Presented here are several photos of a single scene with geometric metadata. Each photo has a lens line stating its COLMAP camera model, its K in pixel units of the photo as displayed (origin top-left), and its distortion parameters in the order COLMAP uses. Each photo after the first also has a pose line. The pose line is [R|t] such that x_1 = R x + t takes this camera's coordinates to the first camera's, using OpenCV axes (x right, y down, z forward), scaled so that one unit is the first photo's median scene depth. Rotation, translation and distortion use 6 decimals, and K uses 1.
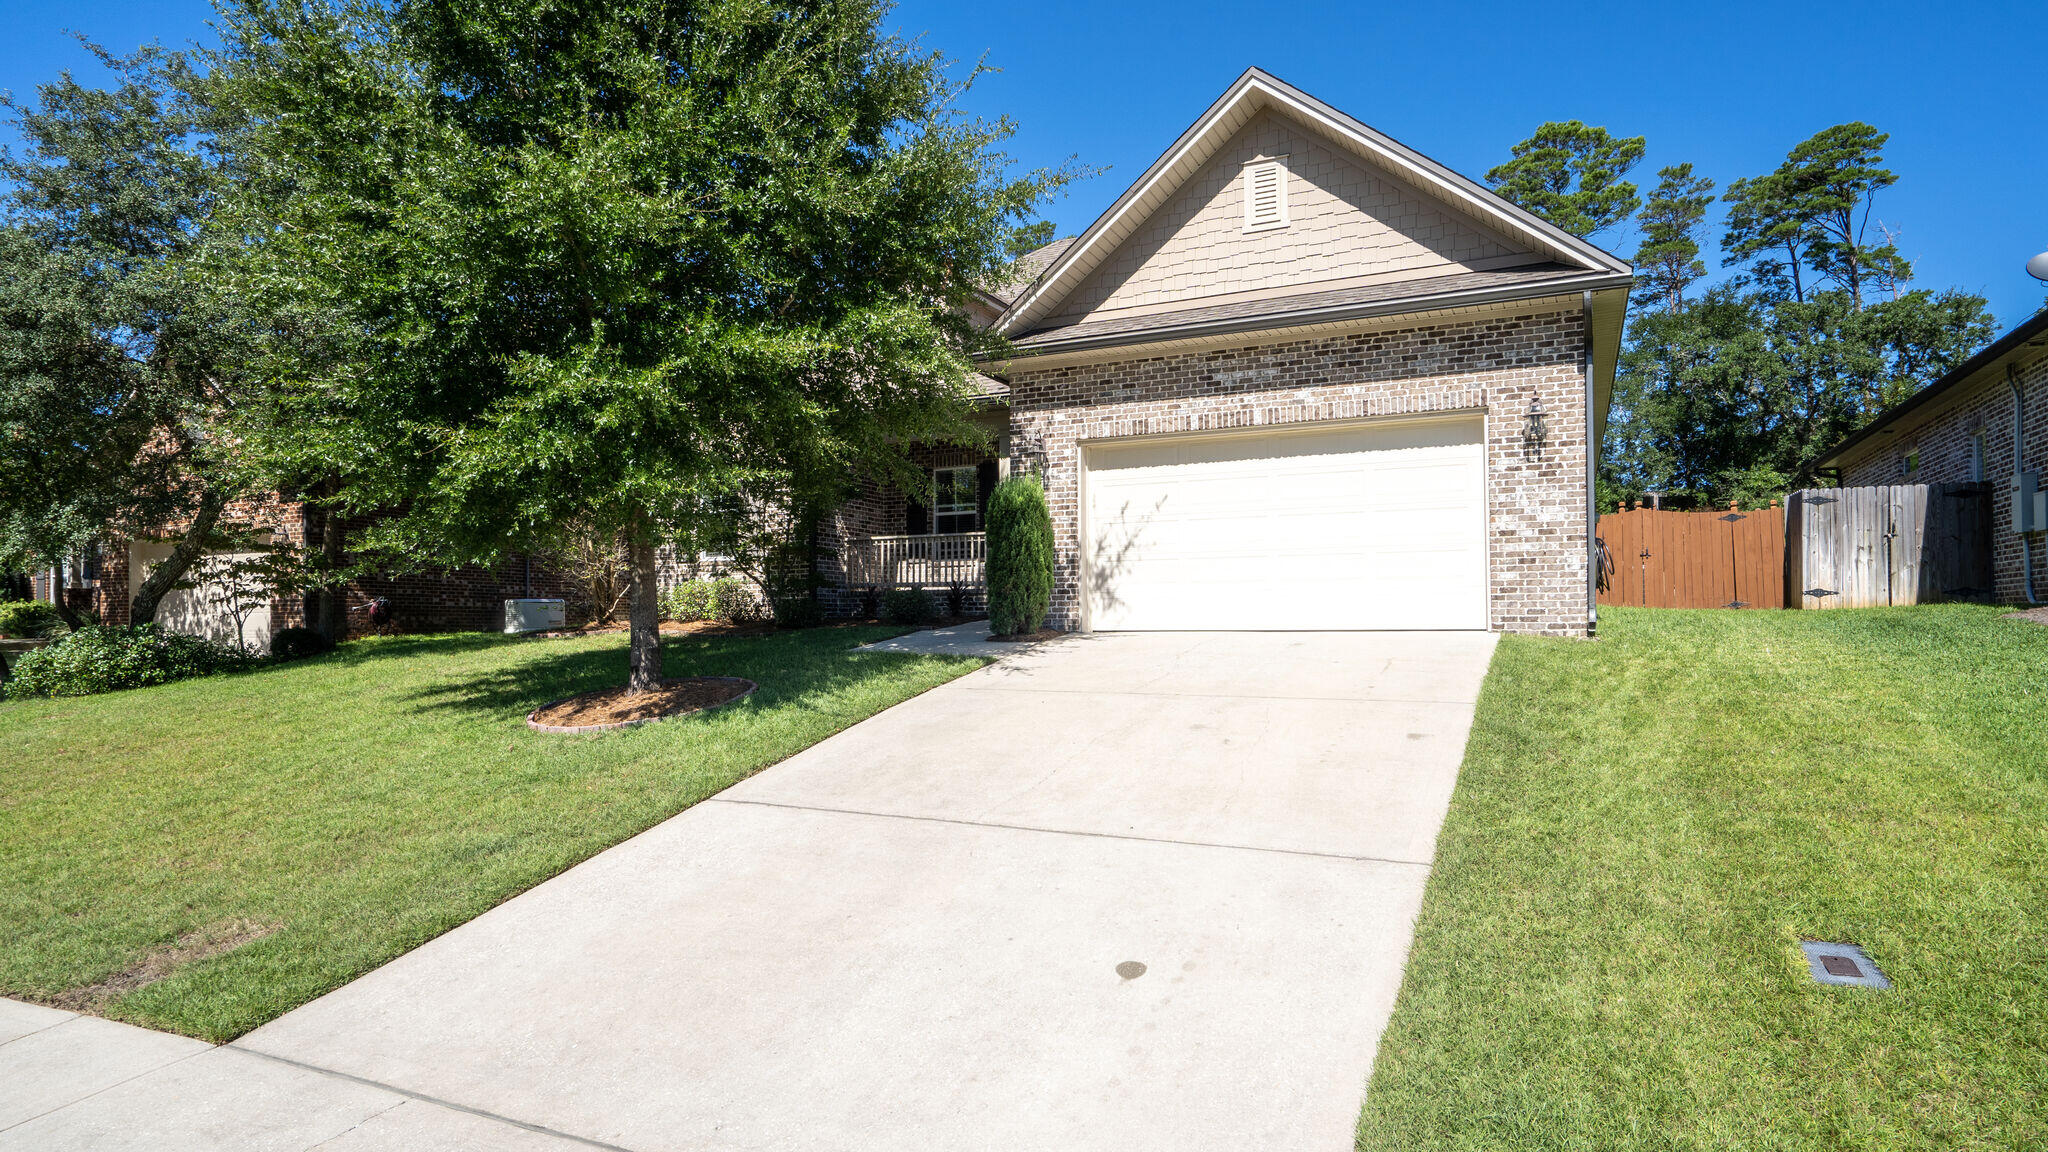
lens RADIAL K [[1049.8, 0, 893.2], [0, 1049.8, 614.3], [0, 0, 1]] dist [-0.001548, 0.001737]
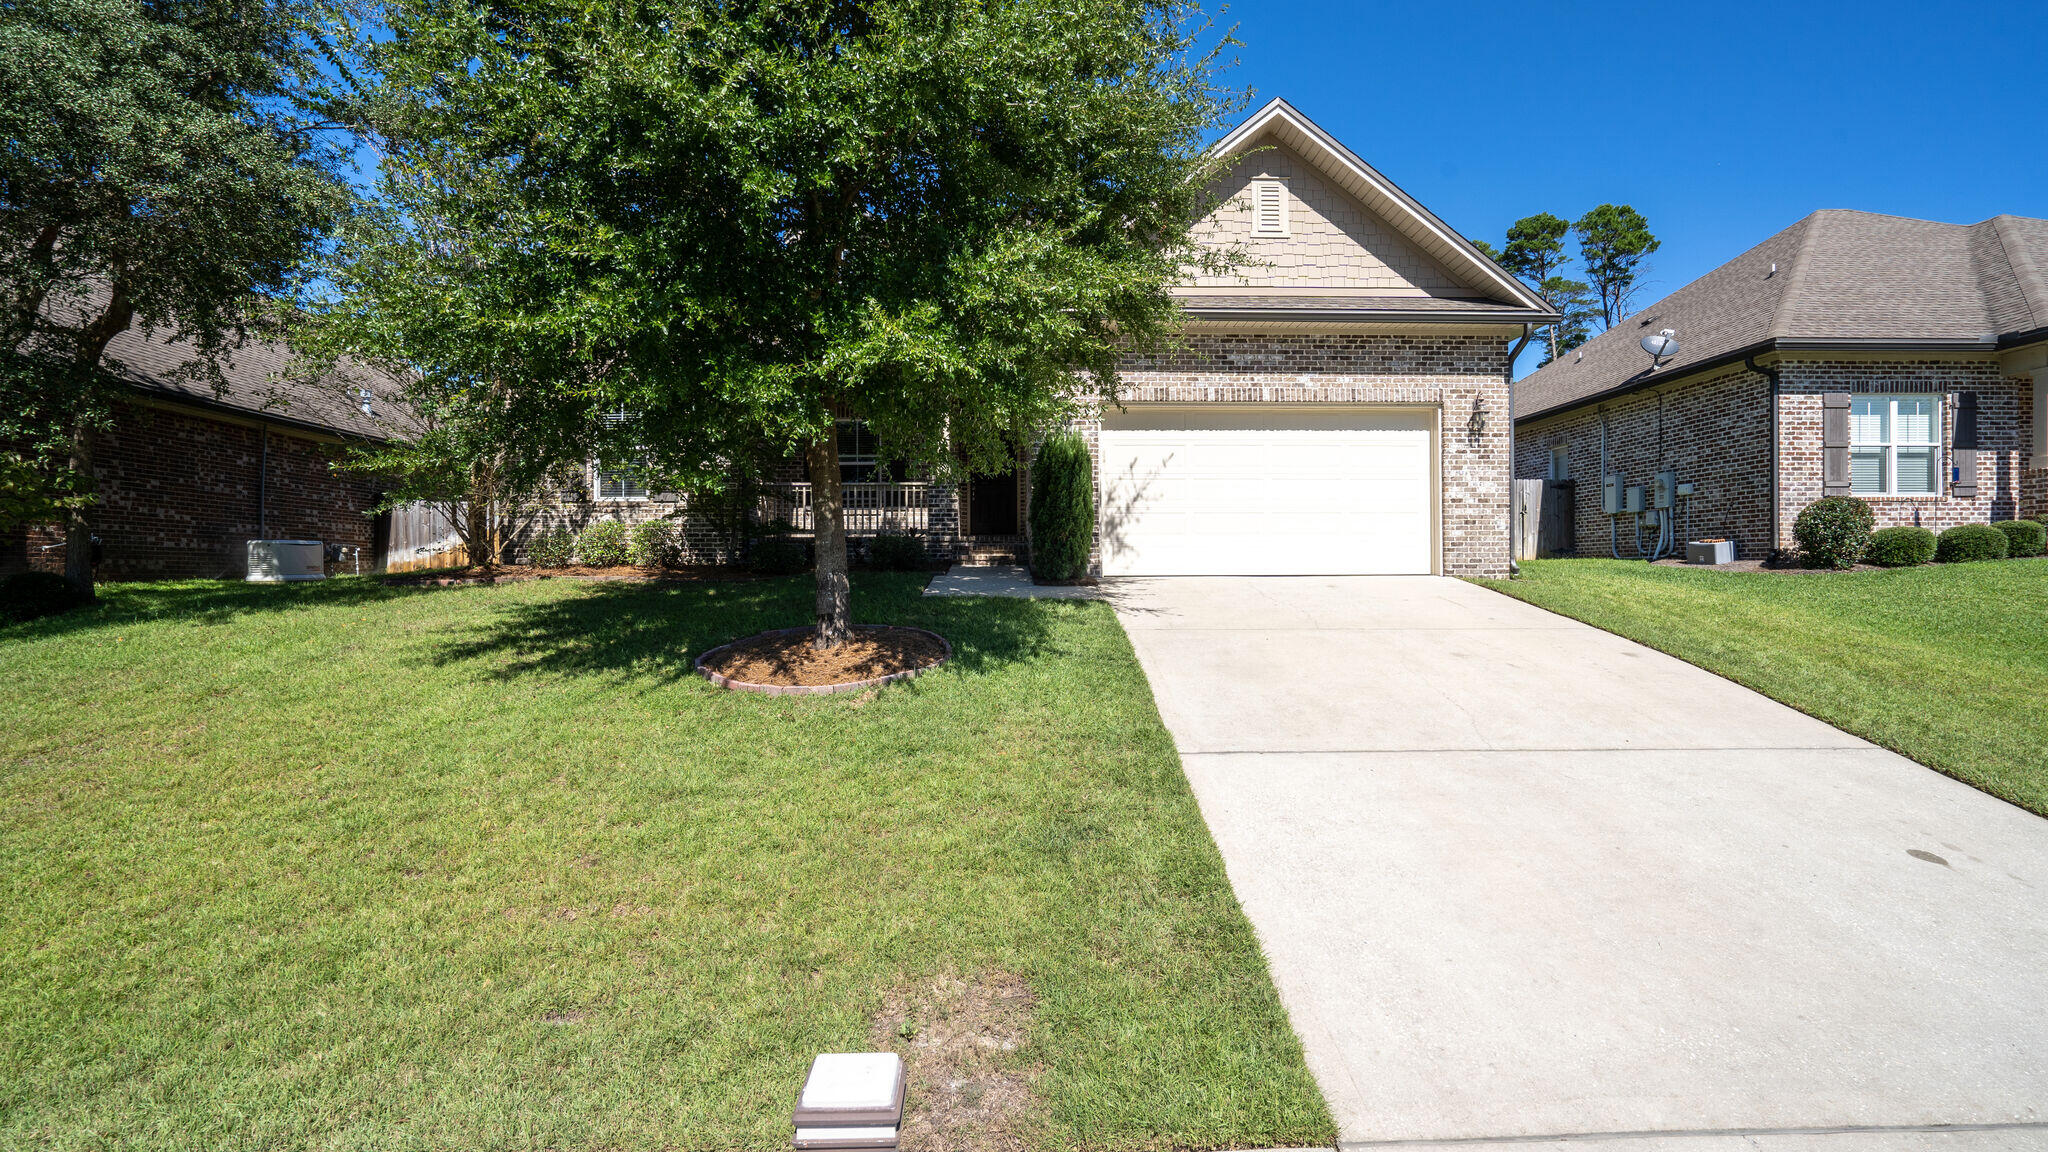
lens RADIAL K [[934.2, 0, 1019.5], [0, 934.2, 584.2], [0, 0, 1]] dist [-0.034462, 0.013226]
pose [[0.894323, -0.003213, 0.447410, -0.374879], [-0.006390, 0.999780, 0.019954, 0.006601], [-0.447376, -0.020704, 0.894107, 0.183833]]
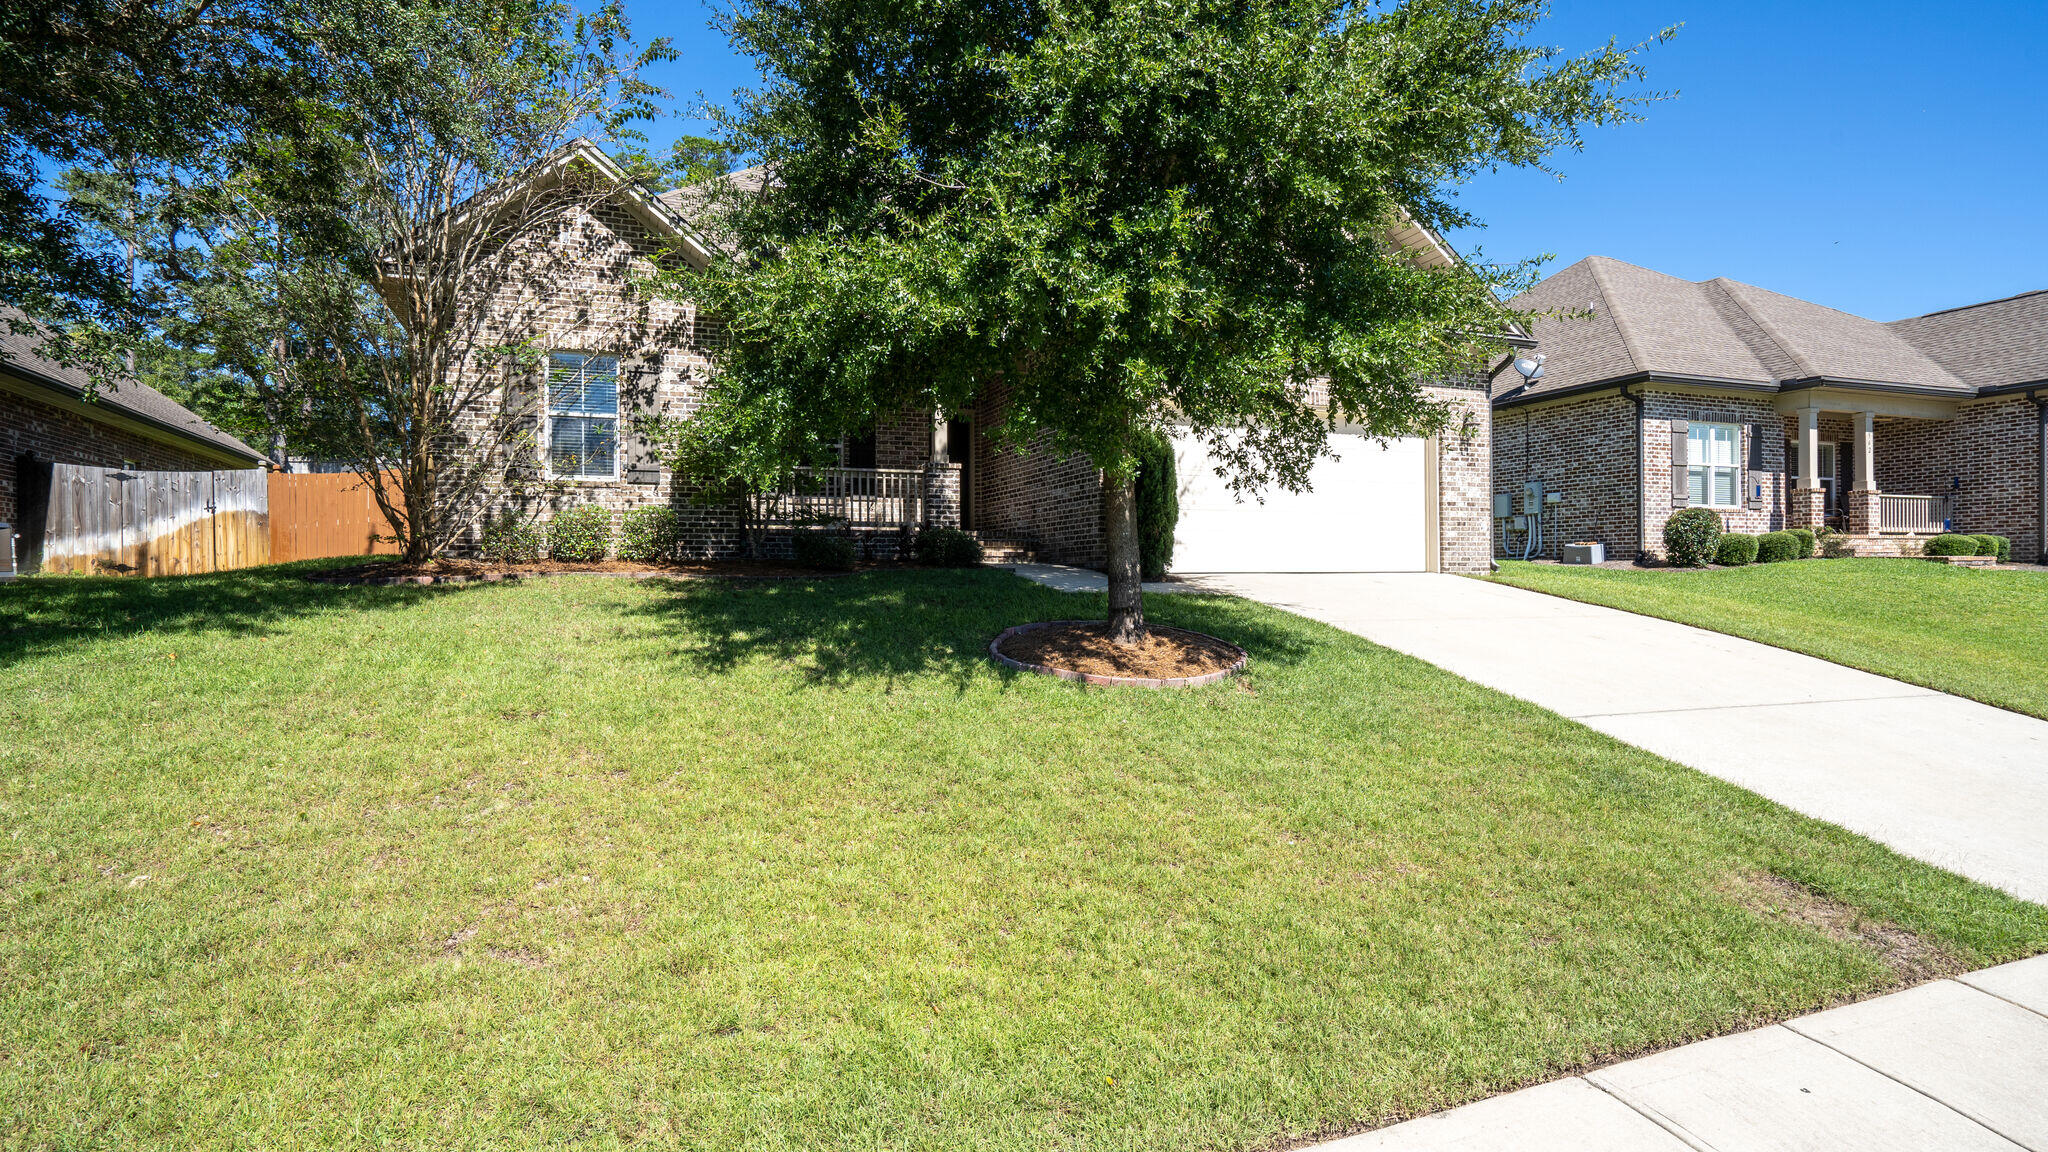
lens RADIAL K [[1085.3, 0, 1019.8], [0, 1085.3, 577.2], [0, 0, 1]] dist [-0.000225, -0.000317]
pose [[0.673907, 0.002201, 0.738813, -0.798207], [-0.007185, 0.999968, 0.003574, 0.018761], [-0.738781, -0.007717, 0.673901, 0.390577]]
